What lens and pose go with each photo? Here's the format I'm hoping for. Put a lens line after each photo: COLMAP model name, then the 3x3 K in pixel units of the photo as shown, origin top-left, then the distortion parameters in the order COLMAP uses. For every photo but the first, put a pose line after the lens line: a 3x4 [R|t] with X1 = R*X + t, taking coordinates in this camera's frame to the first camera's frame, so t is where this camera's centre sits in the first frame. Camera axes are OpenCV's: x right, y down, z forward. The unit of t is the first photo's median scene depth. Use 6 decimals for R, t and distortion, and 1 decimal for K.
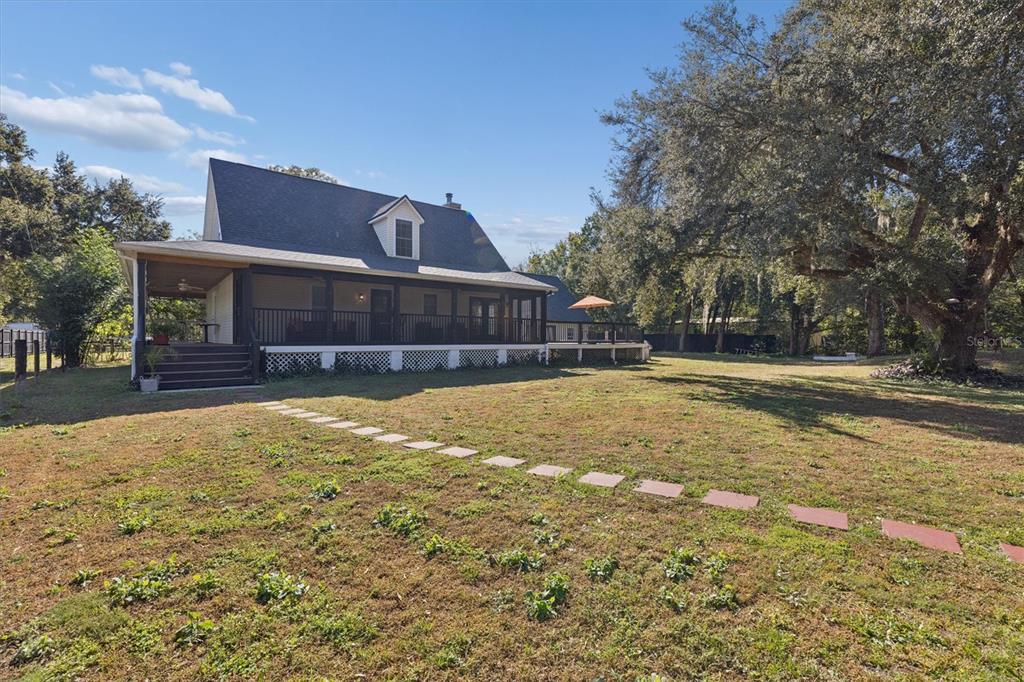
lens RADIAL K [[456.2, 0, 518.1], [0, 456.2, 338.1], [0, 0, 1]] dist [-0.001118, 0.000146]
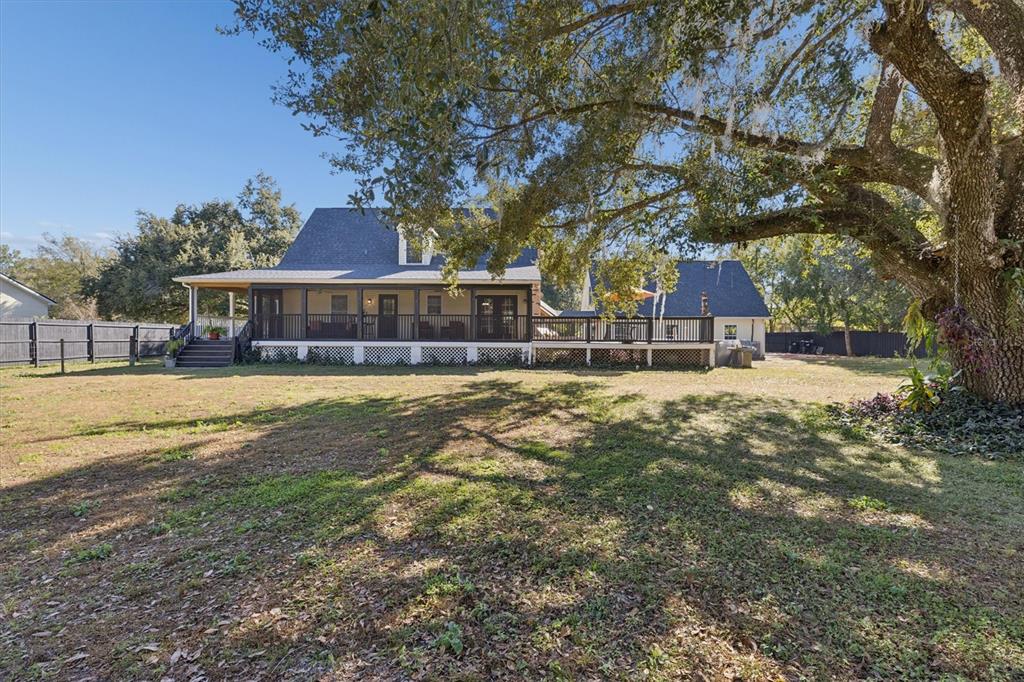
lens RADIAL K [[456.2, 0, 518.1], [0, 456.2, 338.1], [0, 0, 1]] dist [-0.001118, 0.000146]
pose [[0.790855, 0.007552, -0.611957, 0.692840], [-0.004888, 0.999970, 0.006023, -0.002202], [0.611984, -0.001772, 0.790868, 0.286408]]
